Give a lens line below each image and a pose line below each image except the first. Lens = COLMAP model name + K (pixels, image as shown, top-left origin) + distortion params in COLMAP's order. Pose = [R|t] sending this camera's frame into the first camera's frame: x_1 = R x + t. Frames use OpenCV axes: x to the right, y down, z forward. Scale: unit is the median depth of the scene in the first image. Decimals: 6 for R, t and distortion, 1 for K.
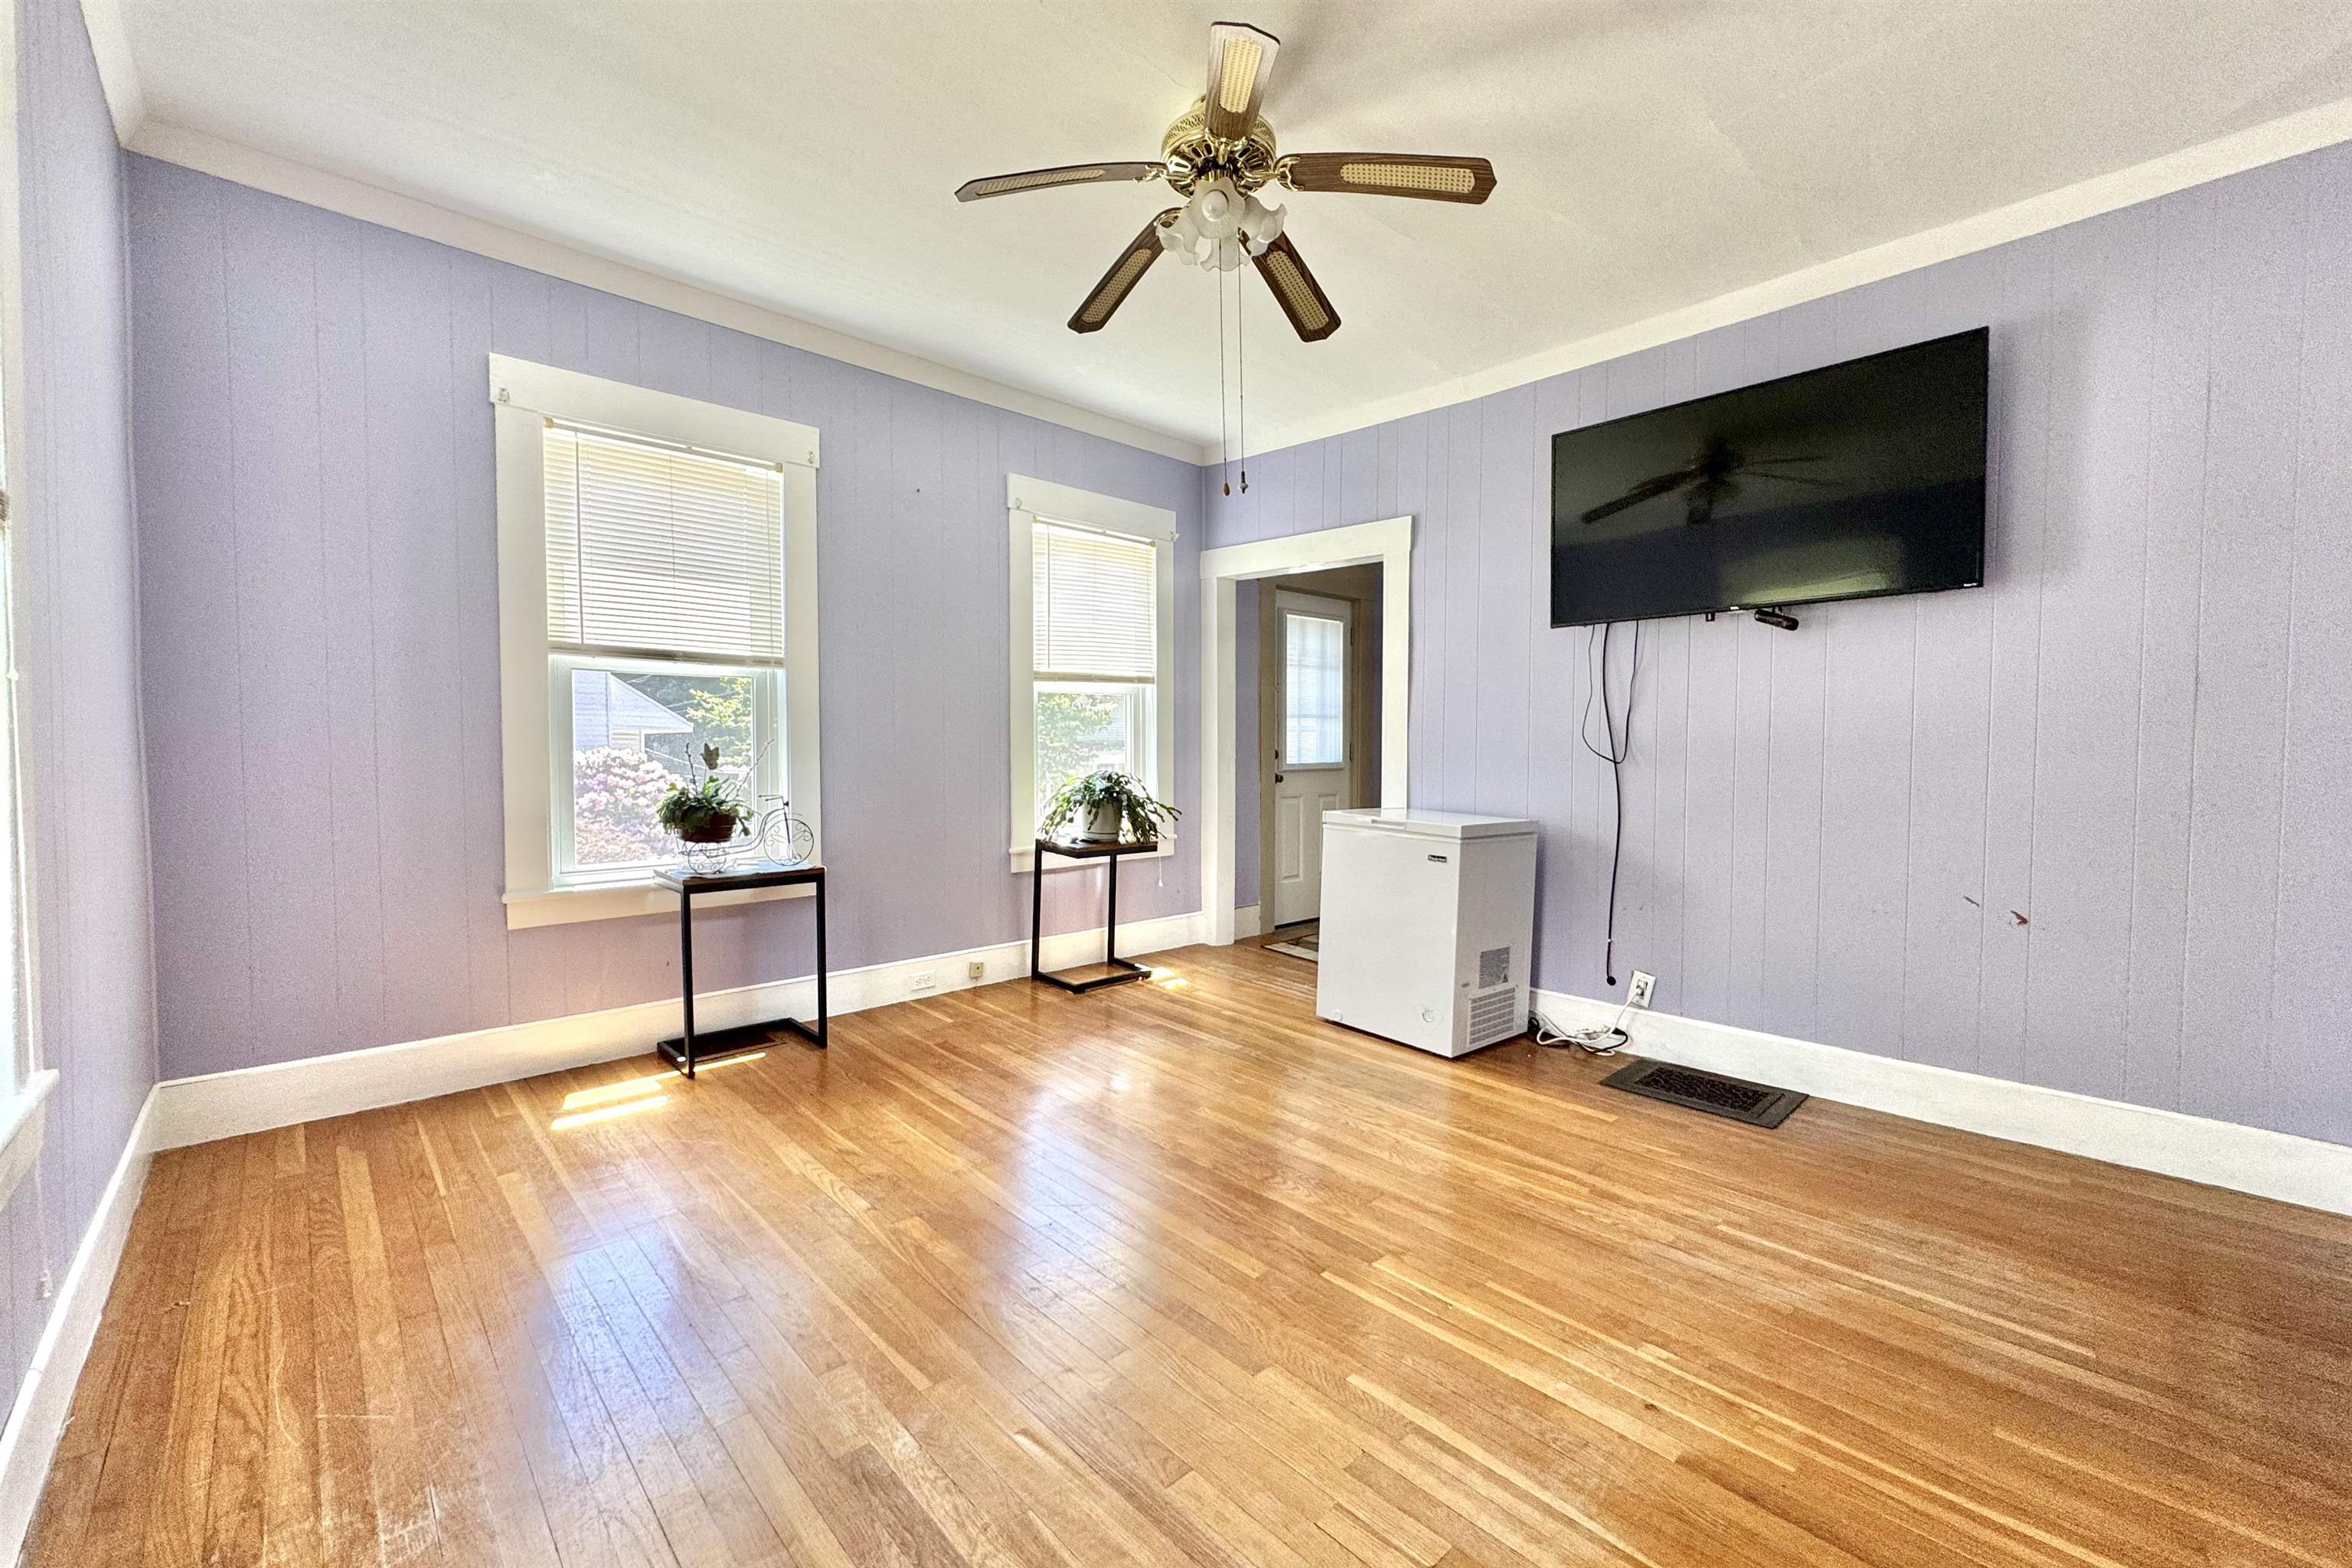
lens RADIAL K [[940.1, 0, 1176.4], [0, 940.1, 777.9], [0, 0, 1]] dist [-0.002985, 0.000506]
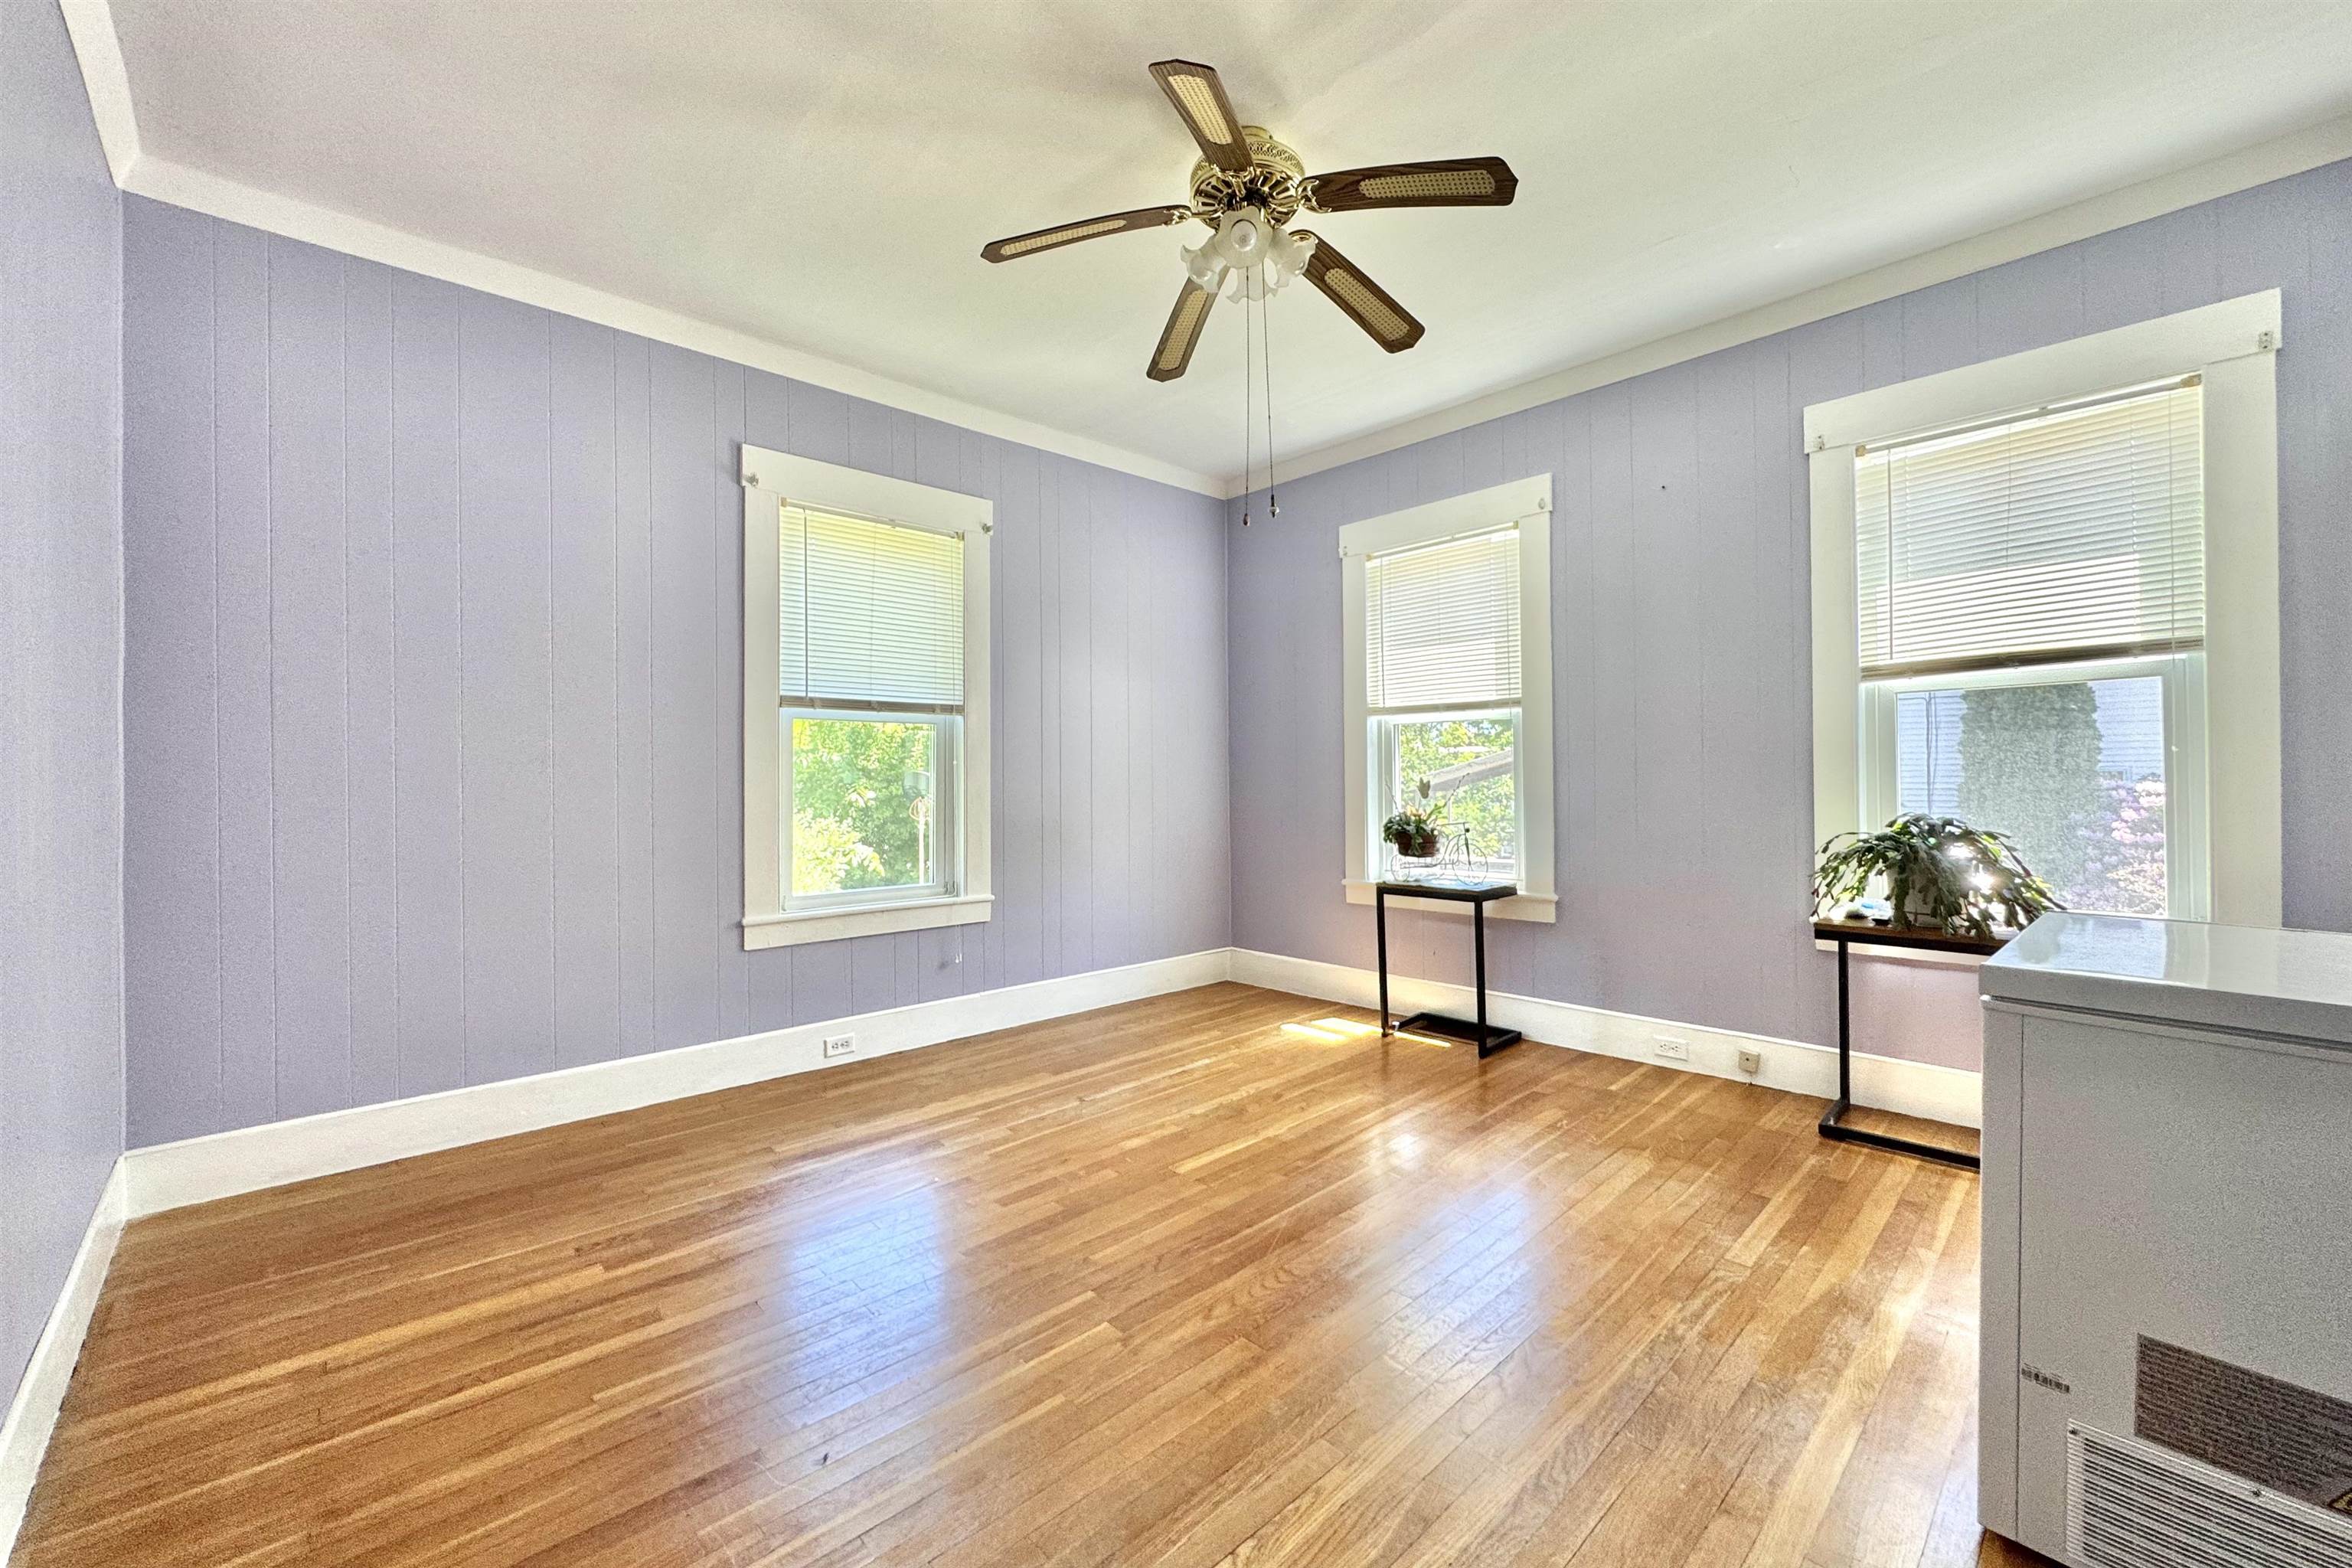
lens RADIAL K [[940.1, 0, 1178.0], [0, 940.1, 780.4], [0, 0, 1]] dist [-0.002985, 0.000506]
pose [[0.004531, -0.004972, -0.999977, 0.726058], [-0.025926, 0.999651, -0.005088, -0.017815], [0.999654, 0.025948, 0.004401, 0.657020]]
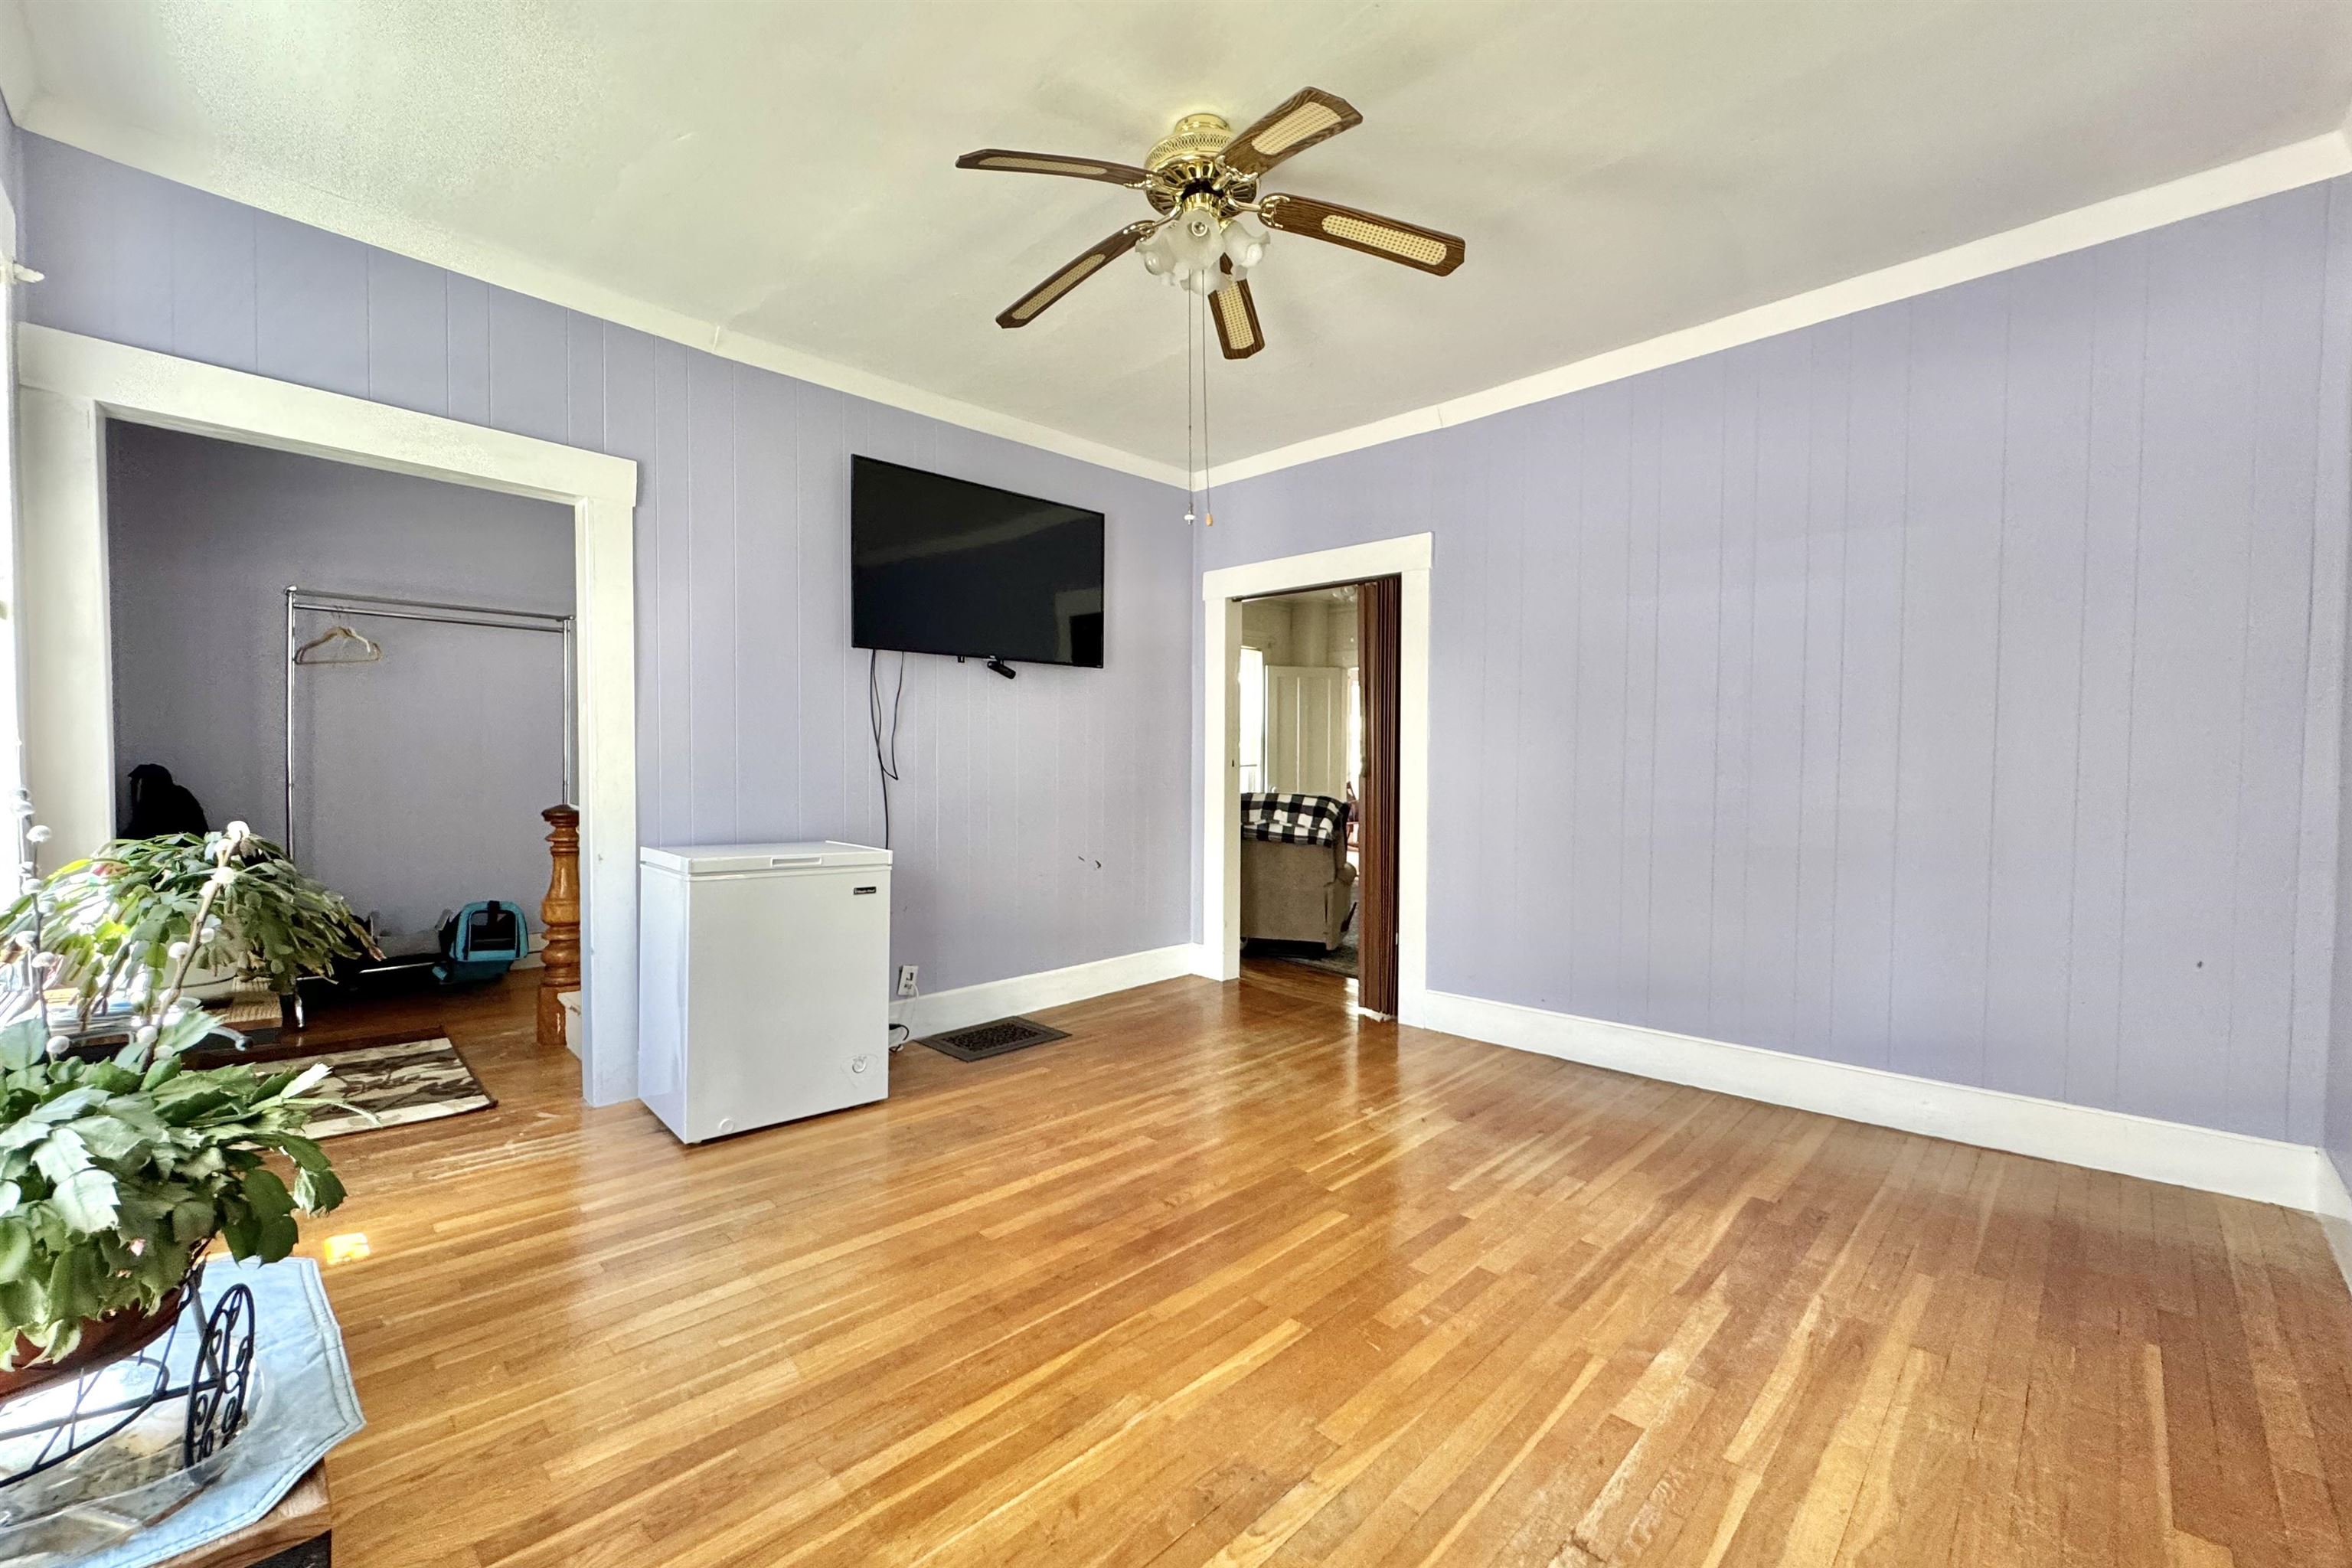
lens RADIAL K [[940.1, 0, 1176.3], [0, 940.1, 772.3], [0, 0, 1]] dist [-0.002985, 0.000506]
pose [[-0.029778, -0.022293, 0.999308, -0.670131], [0.026480, 0.999383, 0.023084, -0.043842], [-0.999206, 0.027150, -0.029169, 0.752594]]
